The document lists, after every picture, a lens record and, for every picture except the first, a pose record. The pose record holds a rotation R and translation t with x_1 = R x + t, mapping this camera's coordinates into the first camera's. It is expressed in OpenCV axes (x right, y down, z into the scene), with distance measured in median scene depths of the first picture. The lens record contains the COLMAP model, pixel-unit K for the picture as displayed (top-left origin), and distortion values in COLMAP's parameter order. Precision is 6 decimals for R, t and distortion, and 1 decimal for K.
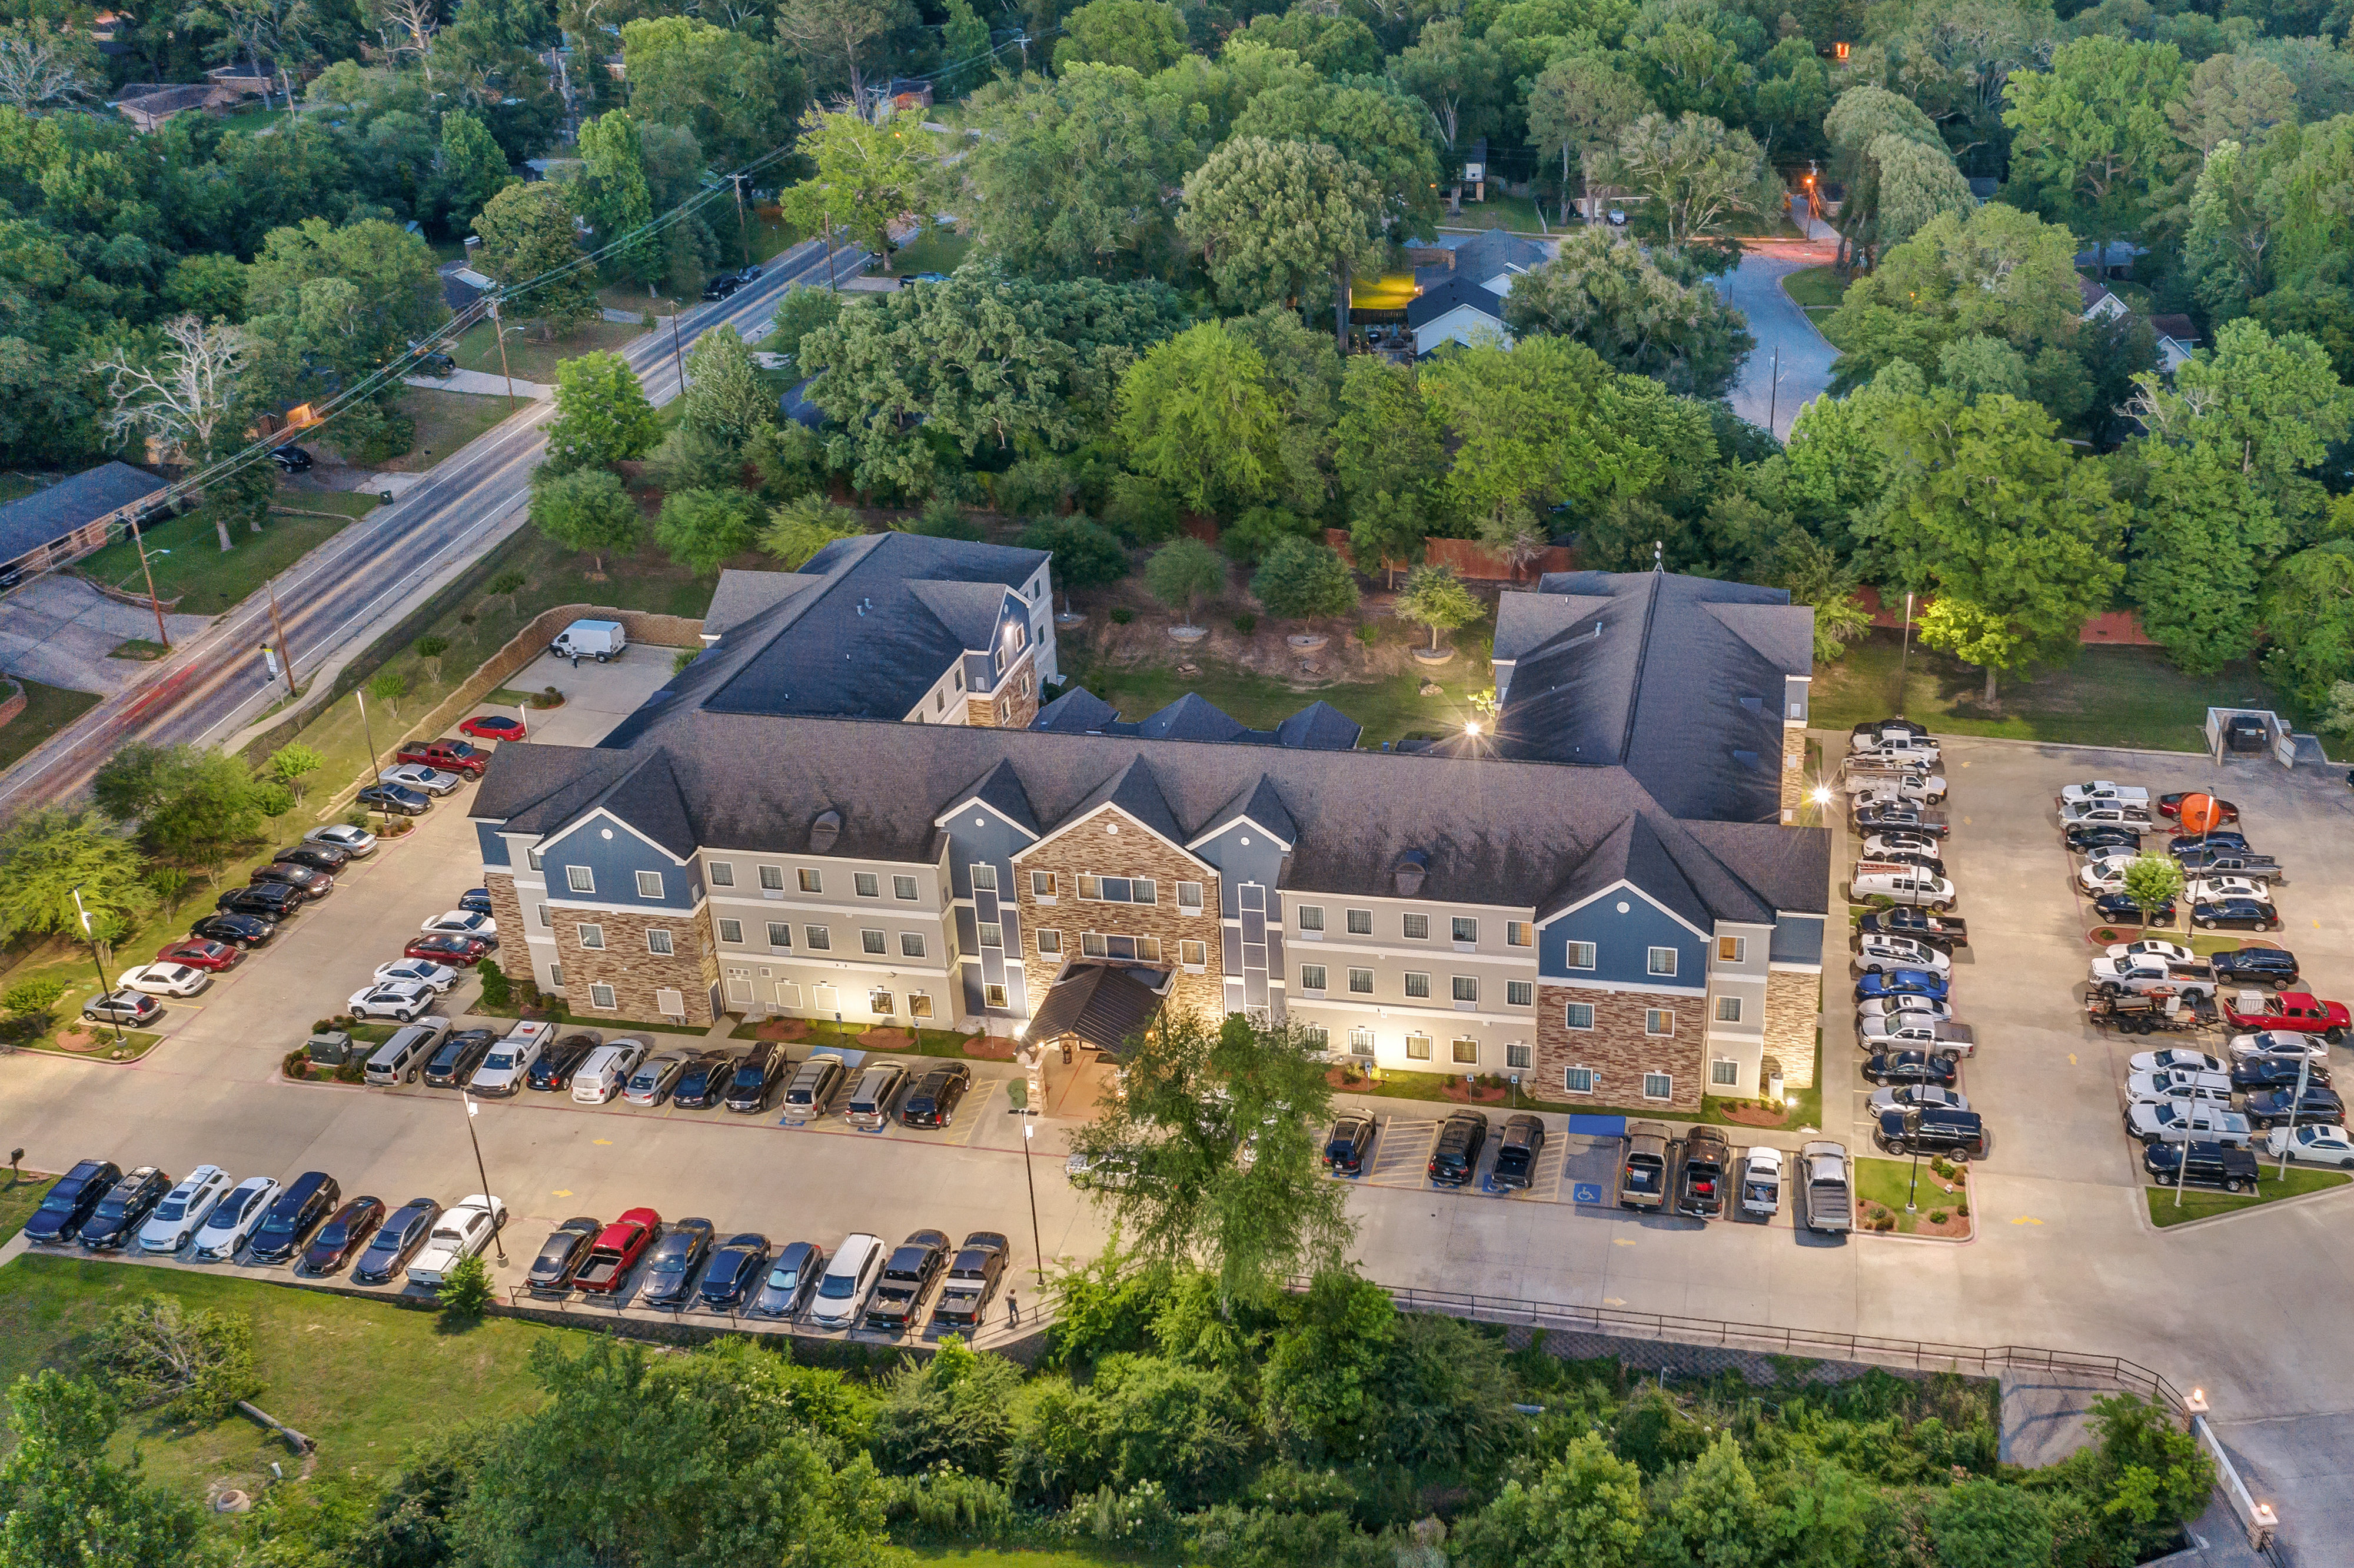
lens RADIAL K [[1958.0, 0, 1185.1], [0, 1958.0, 784.4], [0, 0, 1]] dist [-0.013659, 0.004601]
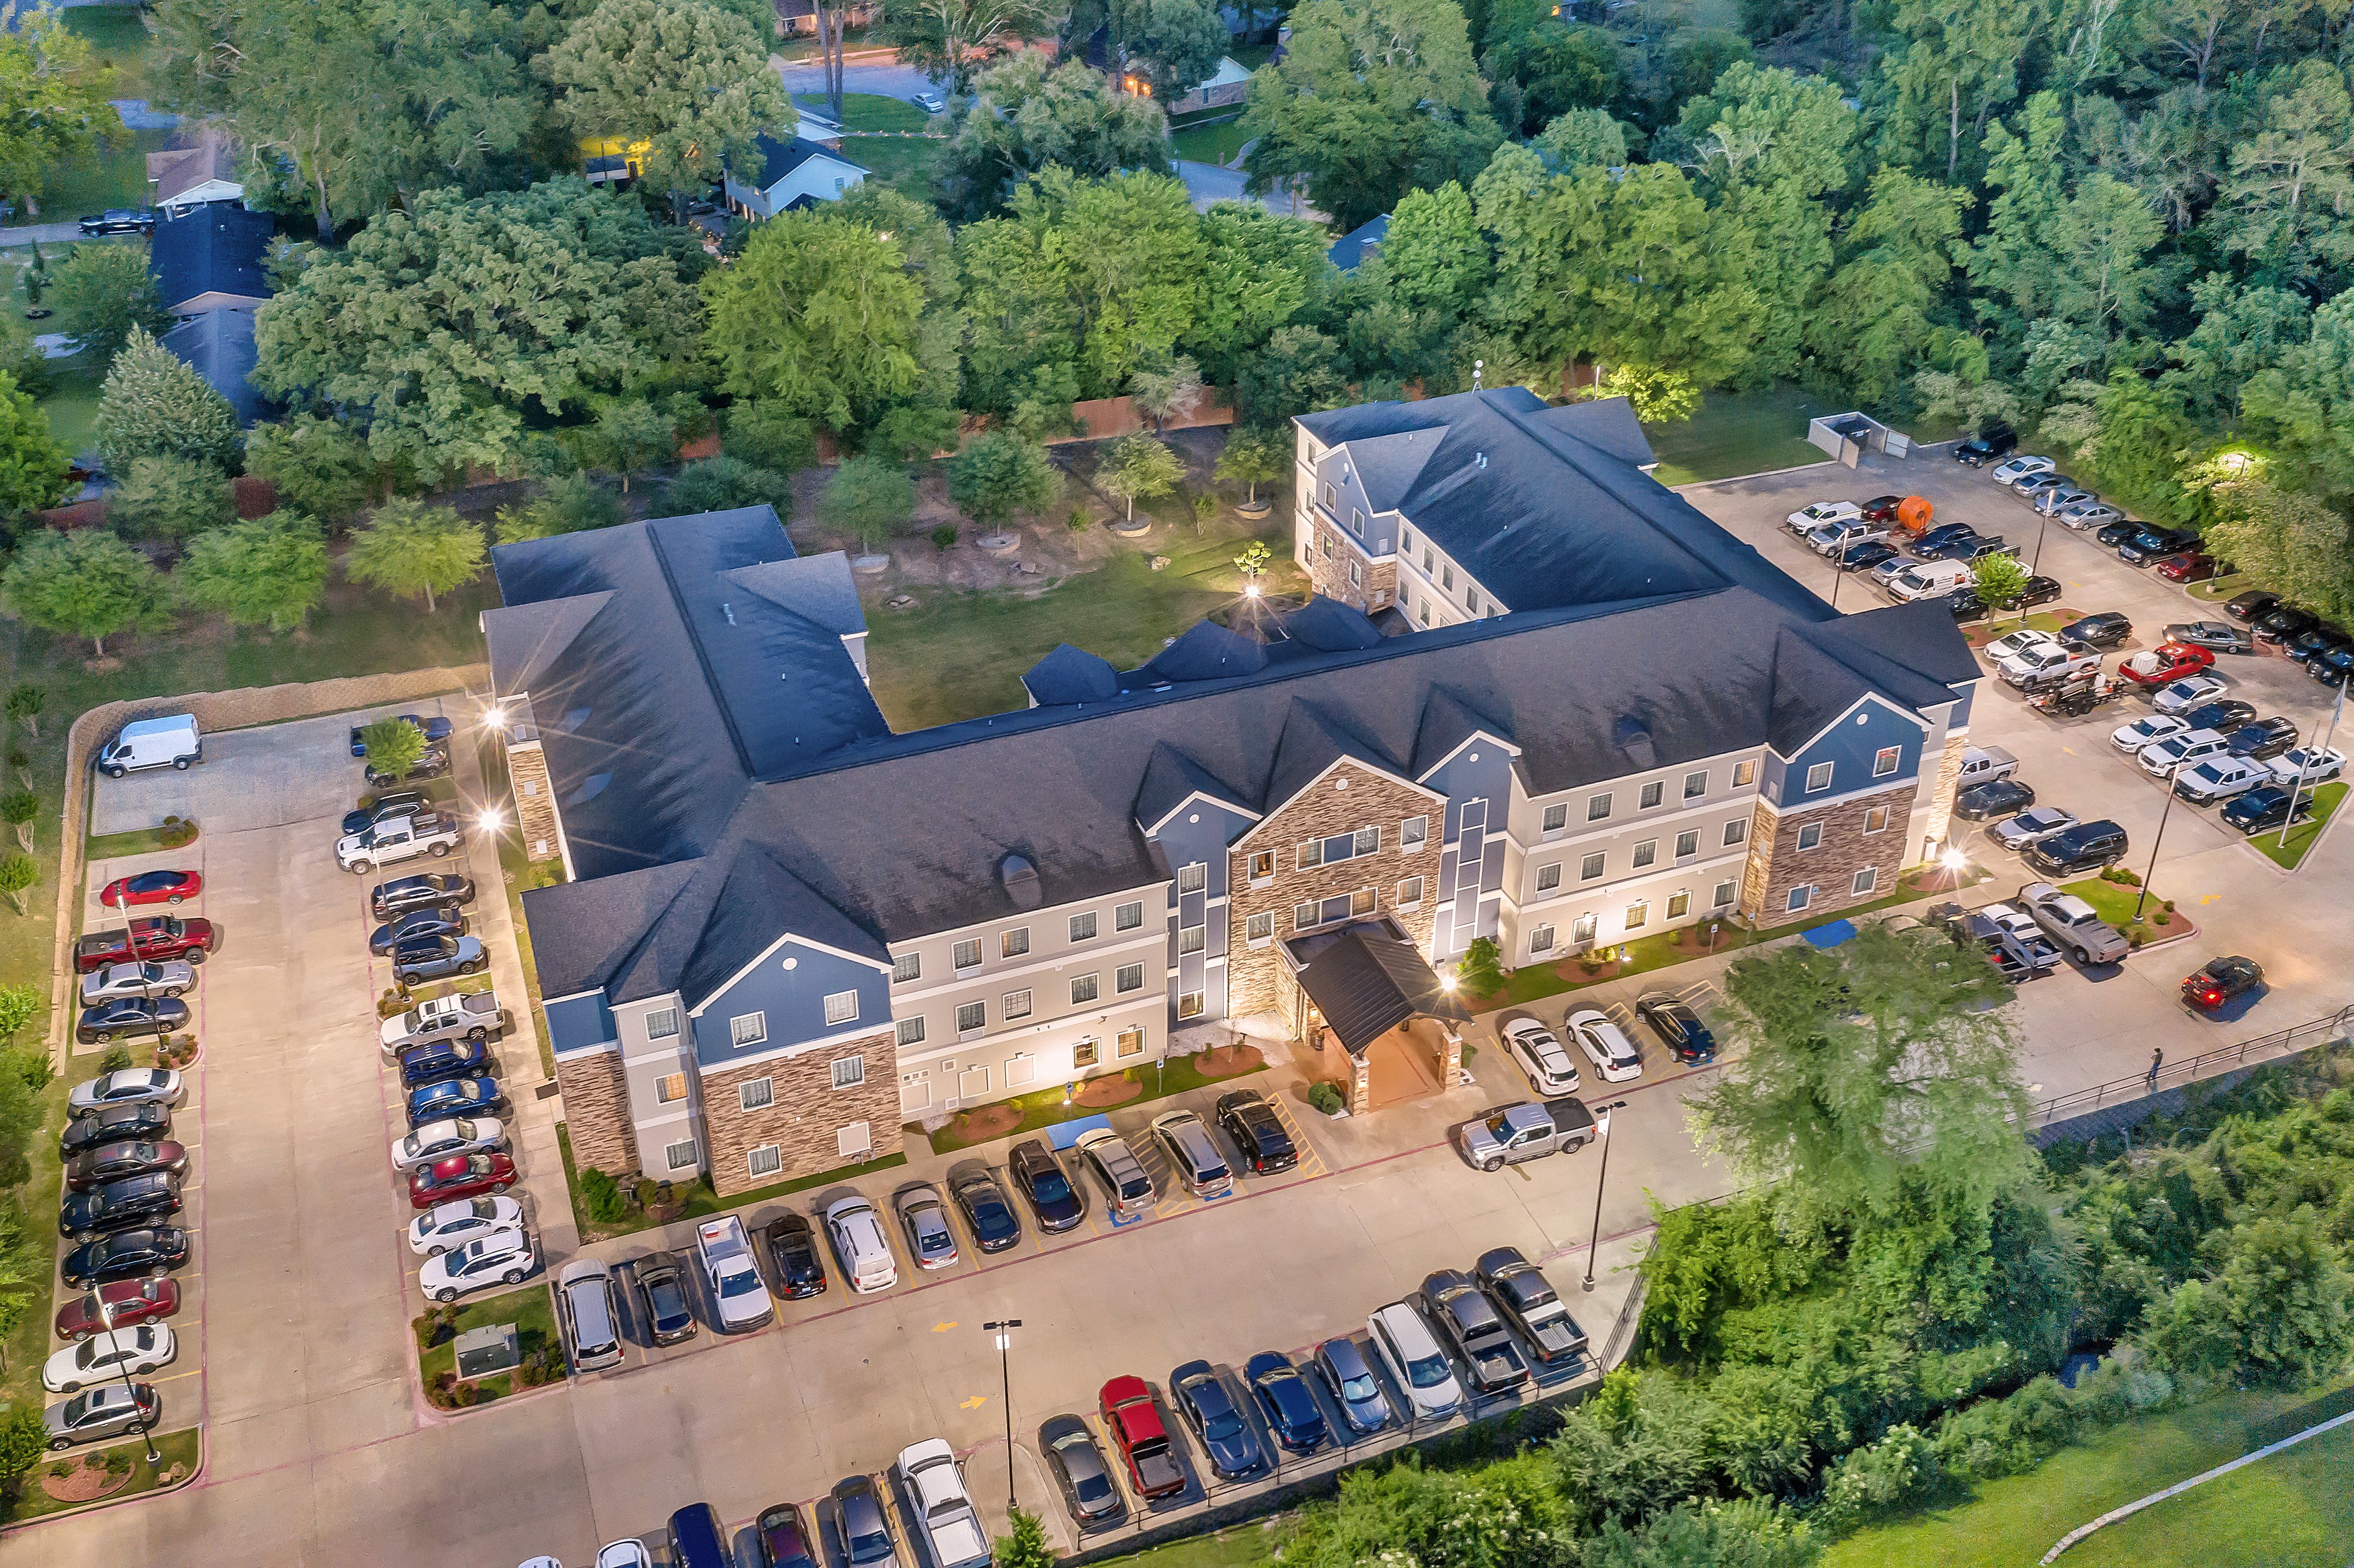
lens RADIAL K [[1958.0, 0, 1177.5], [0, 1958.0, 783.7], [0, 0, 1]] dist [-0.013659, 0.004601]
pose [[0.873158, -0.271259, 0.404986, -0.452468], [0.237470, 0.962307, 0.132560, -0.110958], [-0.425679, -0.019573, 0.904662, 0.216149]]
